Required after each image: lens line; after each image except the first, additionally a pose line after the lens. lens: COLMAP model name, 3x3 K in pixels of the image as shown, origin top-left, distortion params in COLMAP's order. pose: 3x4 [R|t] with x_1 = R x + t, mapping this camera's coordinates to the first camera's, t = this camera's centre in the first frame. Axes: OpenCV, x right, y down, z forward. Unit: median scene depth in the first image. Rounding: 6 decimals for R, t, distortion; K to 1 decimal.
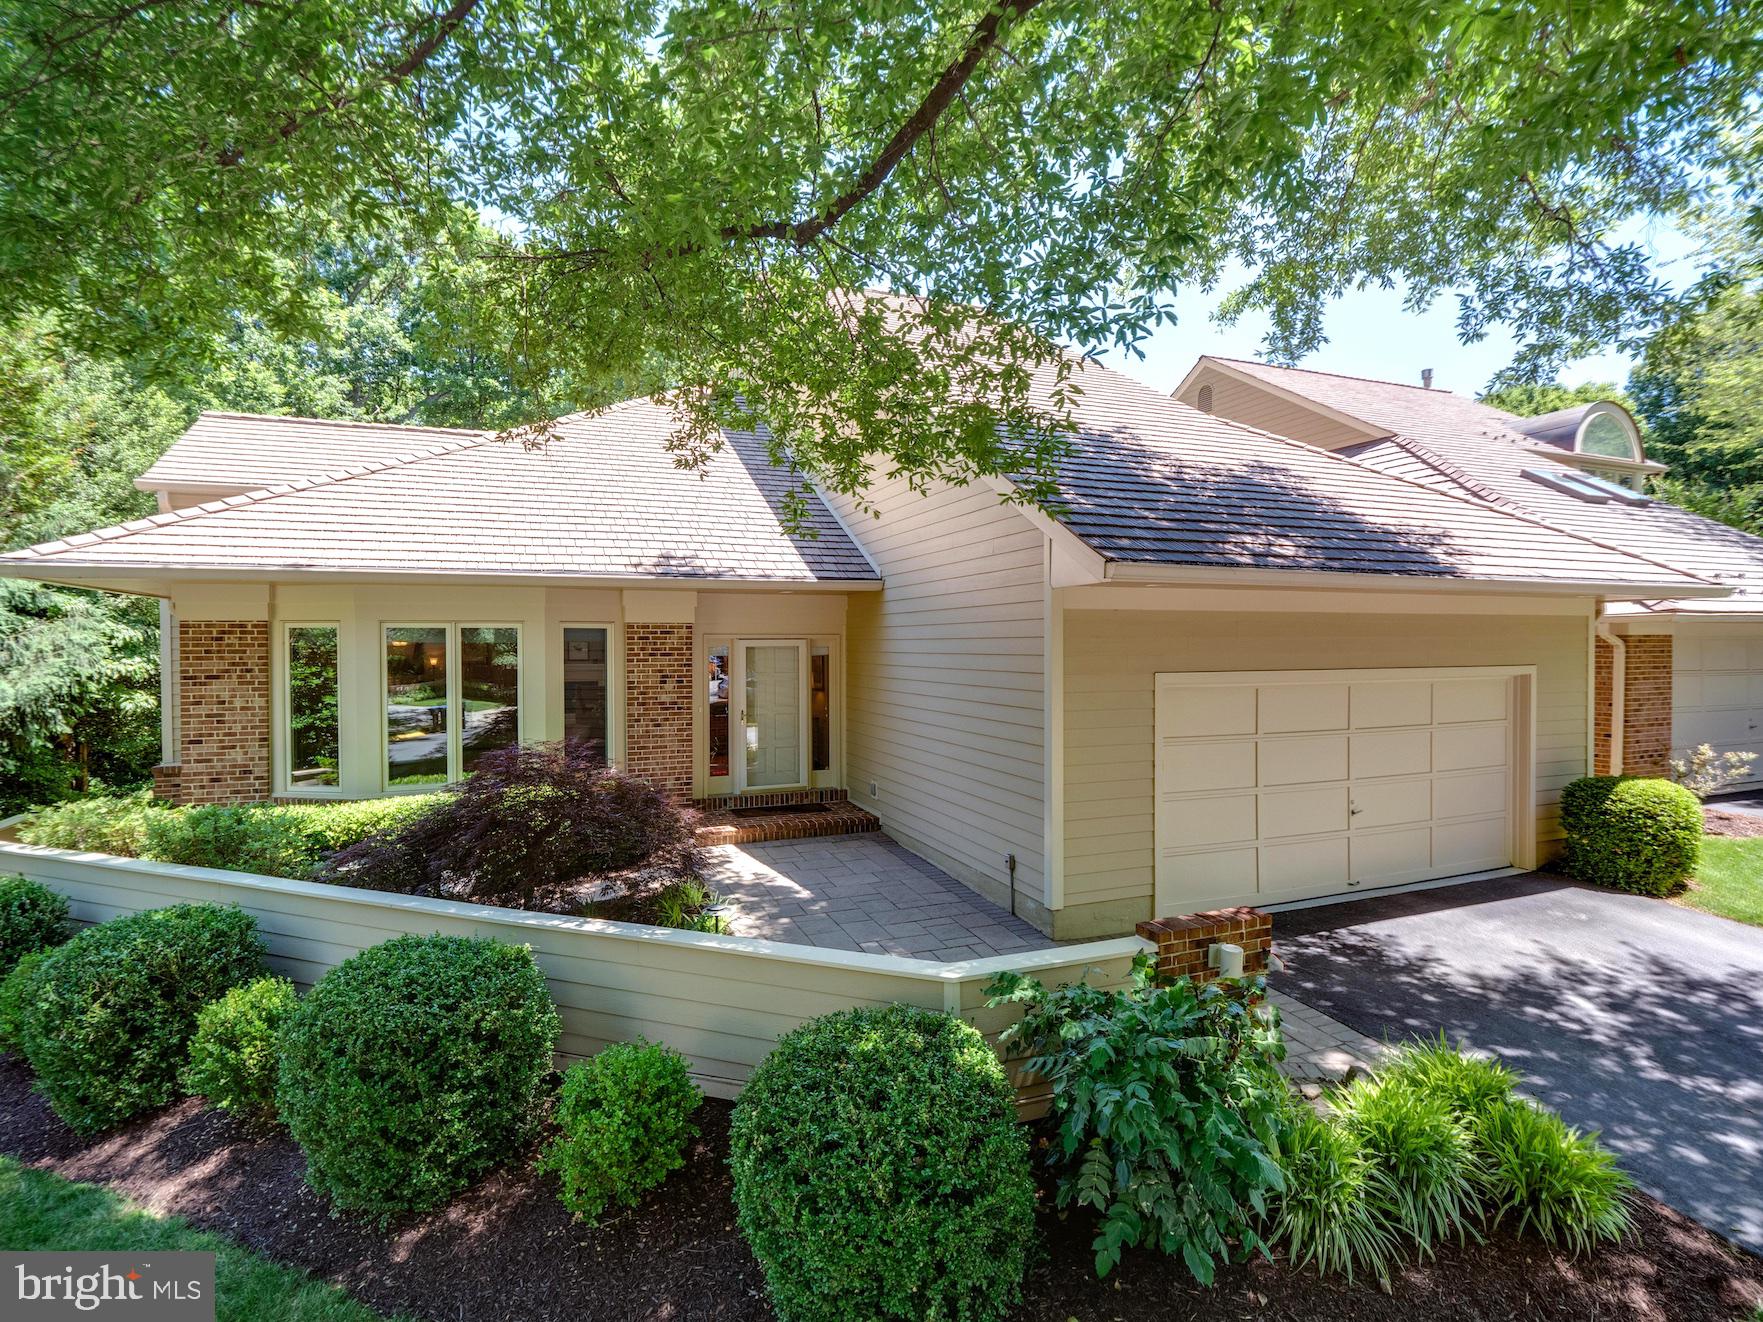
lens RADIAL K [[866.6, 0, 883.0], [0, 866.6, 657.4], [0, 0, 1]] dist [-0.005403, -0.000152]
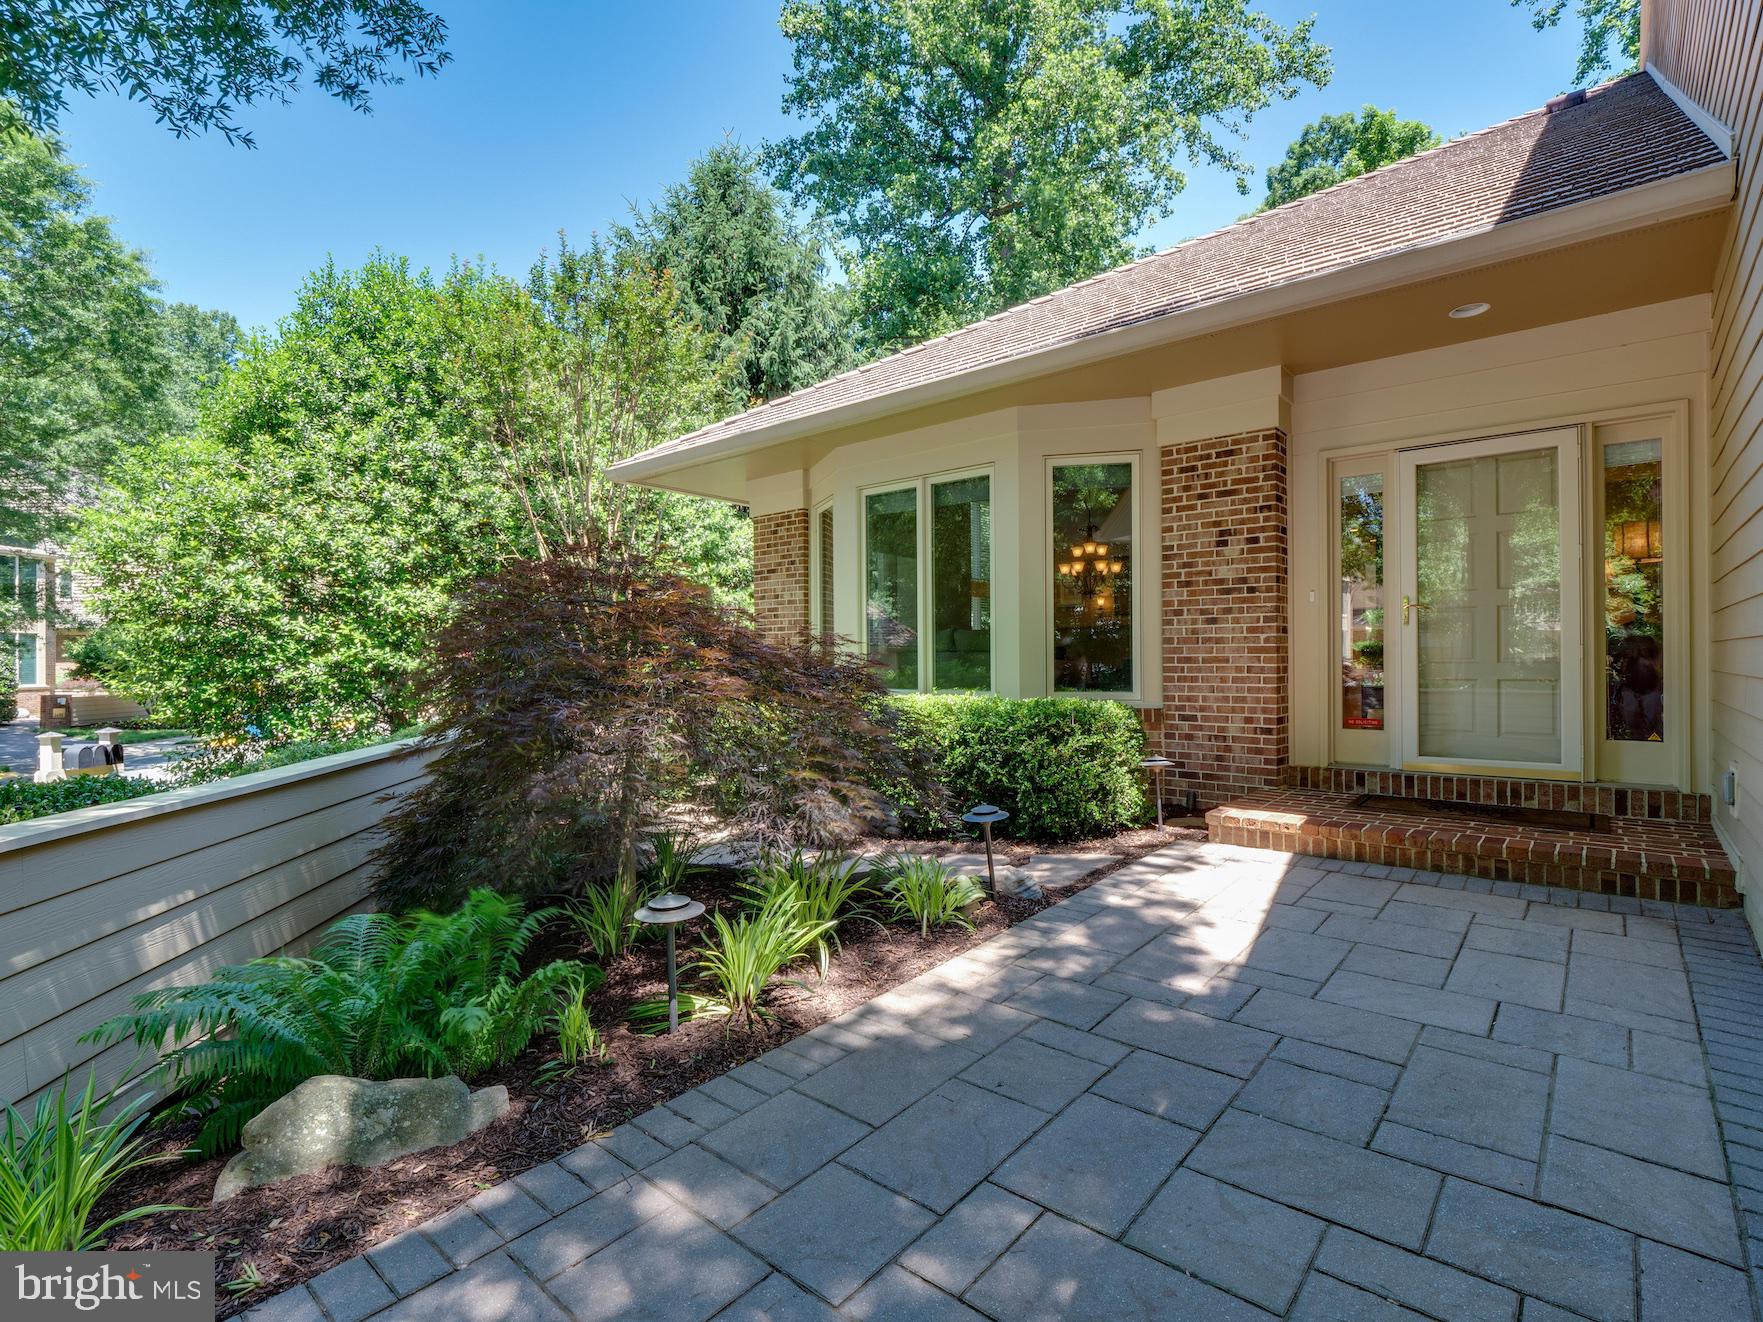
lens RADIAL K [[866.6, 0, 881.2], [0, 866.6, 656.2], [0, 0, 1]] dist [-0.005403, -0.000152]
pose [[0.473975, -0.000949, -0.880538, 0.133639], [-0.008439, 0.999949, -0.005621, 0.107080], [0.880498, 0.010095, 0.473942, 0.550114]]
